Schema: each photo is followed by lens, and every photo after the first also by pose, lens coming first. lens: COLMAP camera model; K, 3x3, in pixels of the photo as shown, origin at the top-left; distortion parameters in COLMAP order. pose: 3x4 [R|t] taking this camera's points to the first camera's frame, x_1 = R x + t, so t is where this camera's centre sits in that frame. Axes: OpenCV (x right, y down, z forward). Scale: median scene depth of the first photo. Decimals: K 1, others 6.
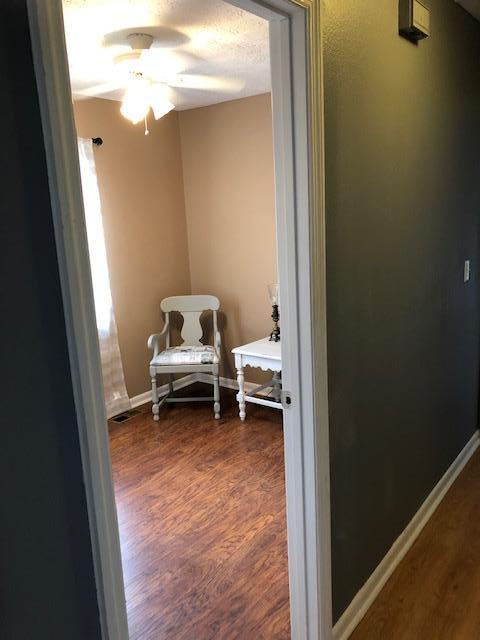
lens RADIAL K [[511.3, 0, 247.4], [0, 511.3, 321.1], [0, 0, 1]] dist [0.018435, -0.032735]
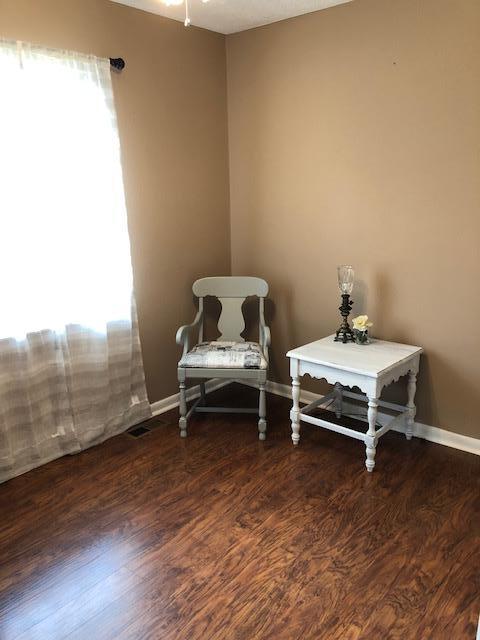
lens RADIAL K [[511.3, 0, 248.6], [0, 511.3, 323.1], [0, 0, 1]] dist [0.018435, -0.032735]
pose [[0.998060, 0.043238, -0.044795, -0.053660], [-0.040880, 0.997795, 0.052279, -0.023551], [0.046956, -0.050346, 0.997627, 0.247901]]
